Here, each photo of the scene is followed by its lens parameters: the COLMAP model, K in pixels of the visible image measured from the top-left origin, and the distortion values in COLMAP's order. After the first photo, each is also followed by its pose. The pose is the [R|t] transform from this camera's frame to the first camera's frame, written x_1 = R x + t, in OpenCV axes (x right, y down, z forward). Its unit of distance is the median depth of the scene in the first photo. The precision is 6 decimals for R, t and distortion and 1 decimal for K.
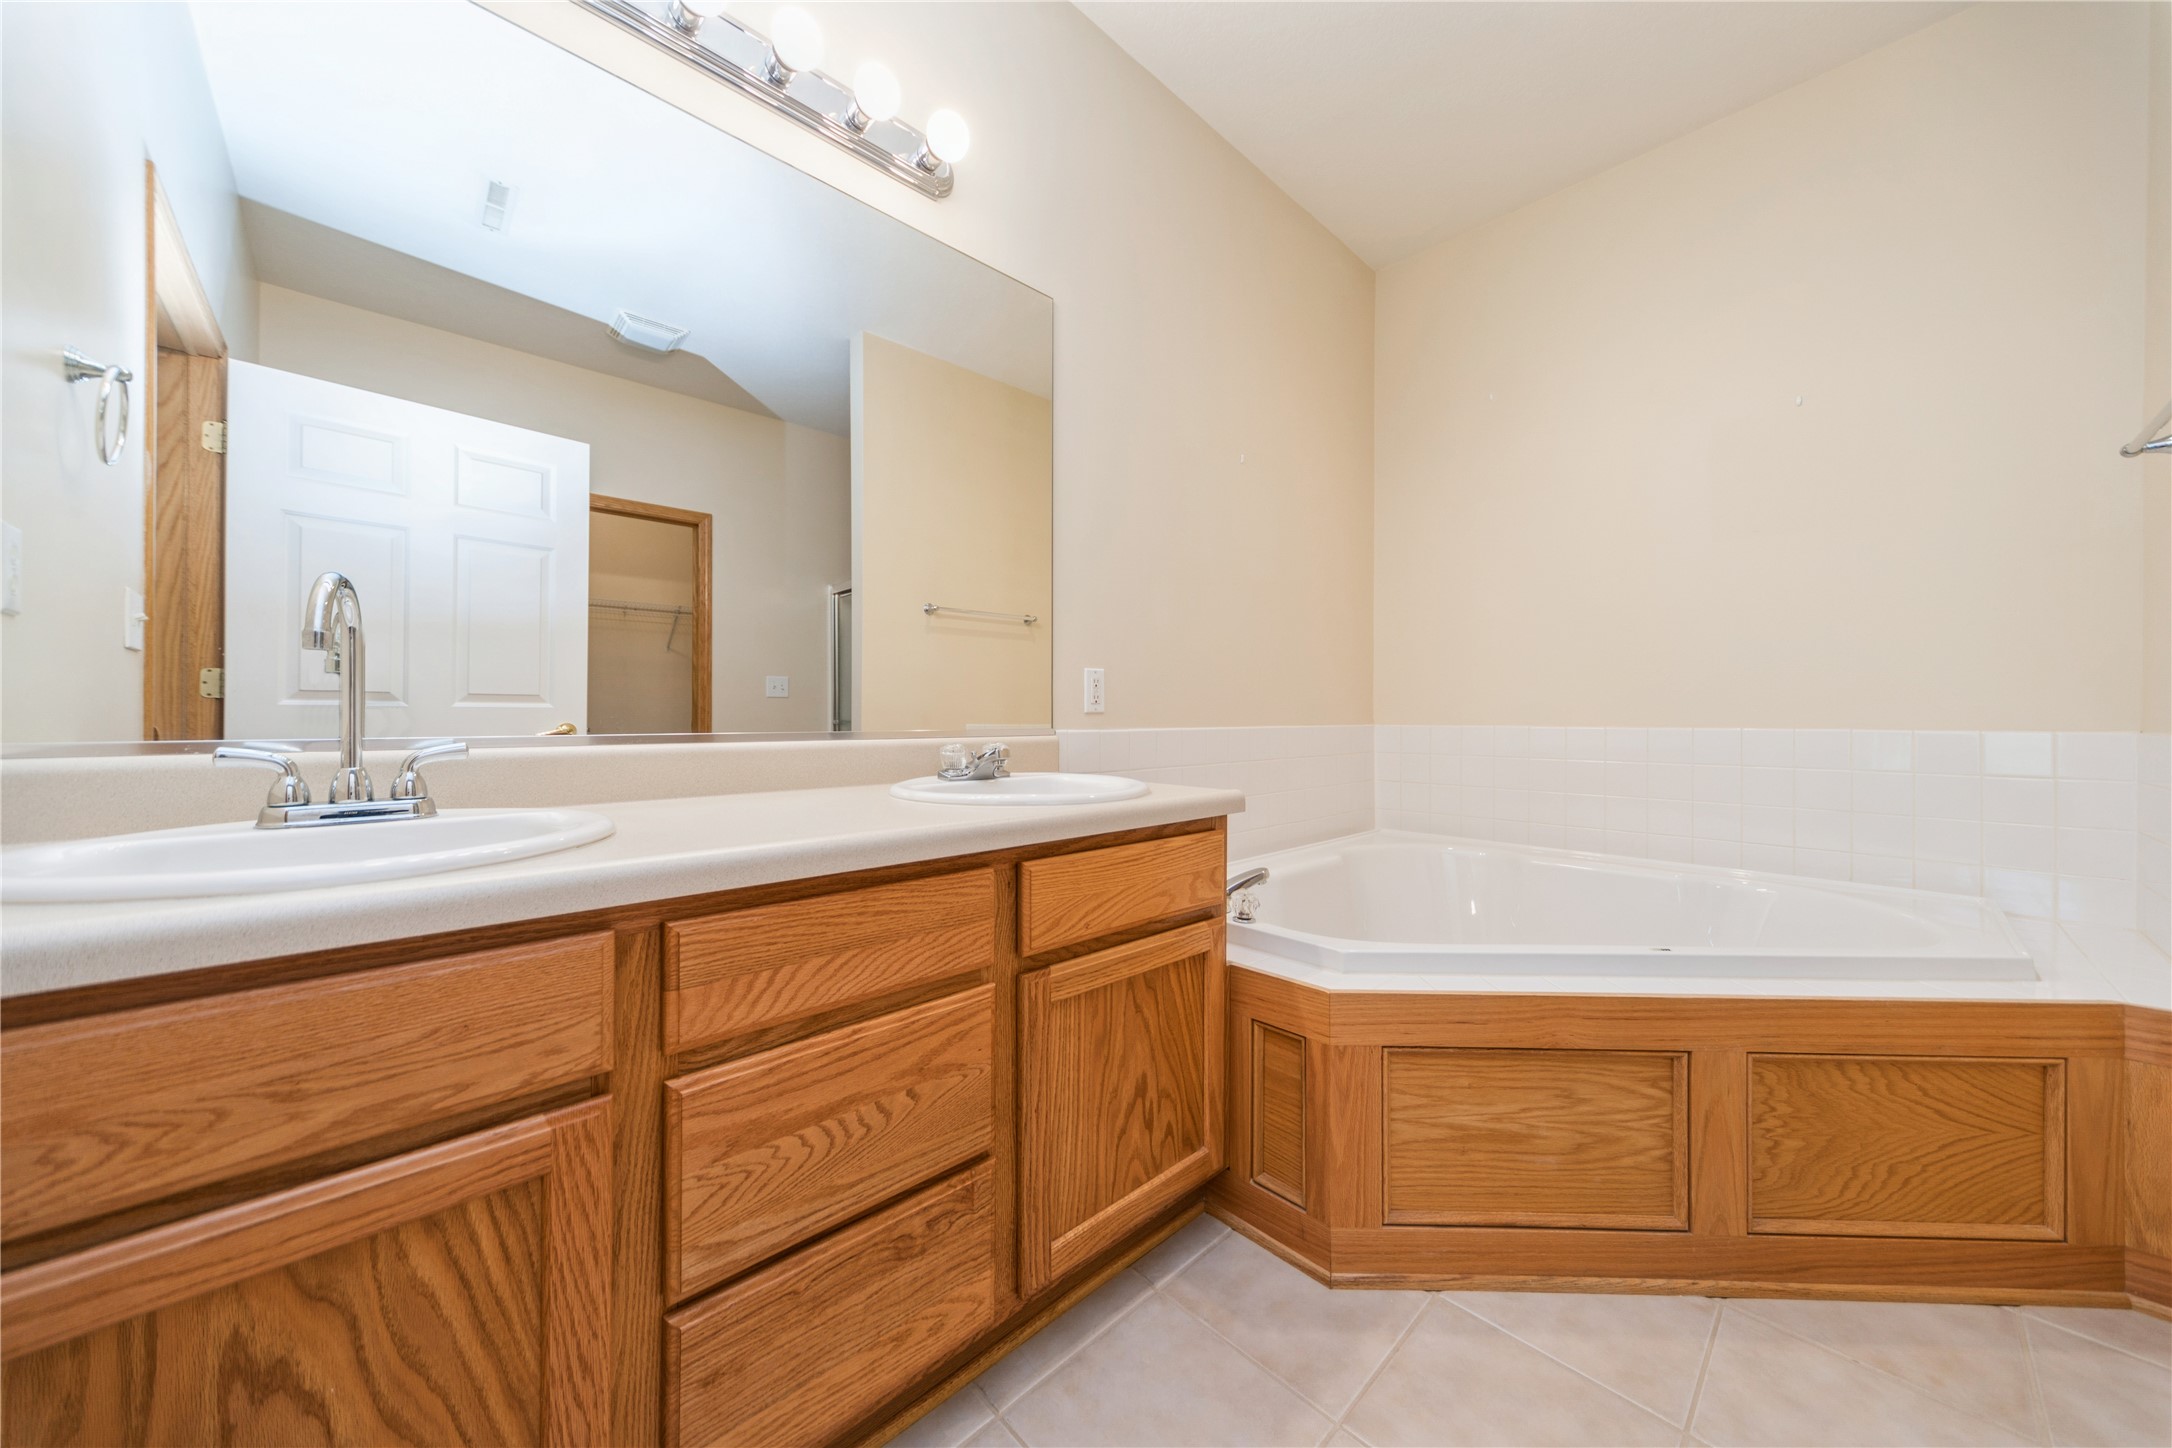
lens RADIAL K [[734.4, 0, 1086.0], [0, 734.4, 724.0], [0, 0, 1]] dist [-0.000361, 0.000004]
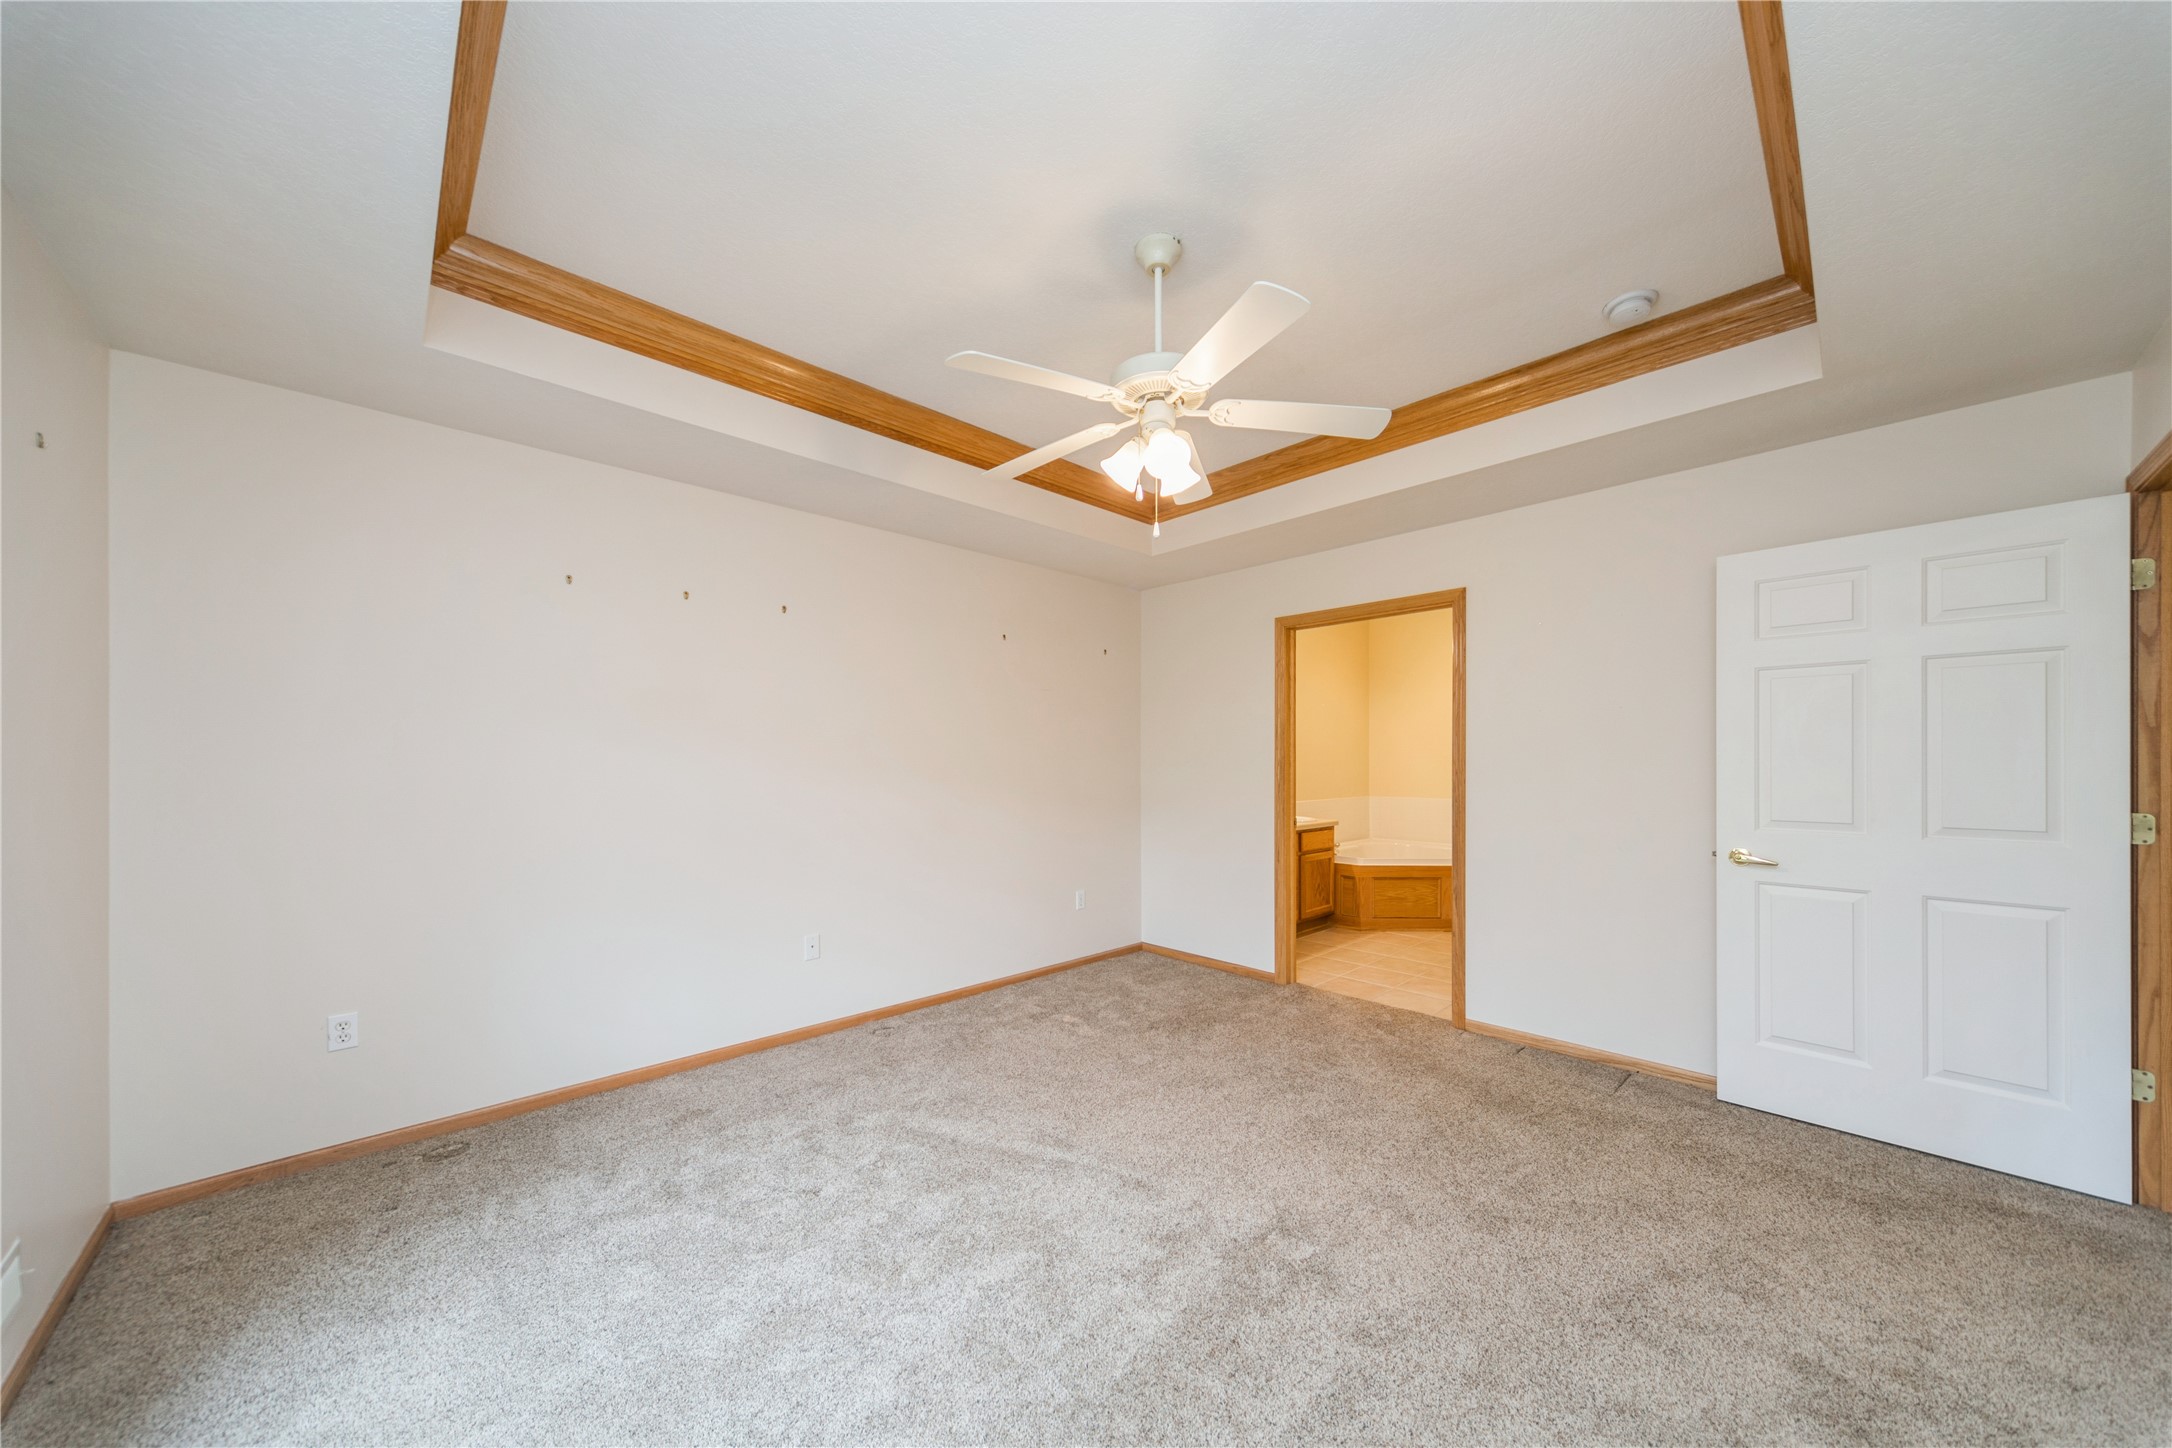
lens RADIAL K [[754.7, 0, 1082.6], [0, 754.7, 750.2], [0, 0, 1]] dist [-0.000382, 0.000006]
pose [[0.999829, -0.003152, 0.018247, -1.359706], [0.003141, 0.999995, 0.000617, -0.319463], [-0.018249, -0.000560, 0.999833, -3.360994]]
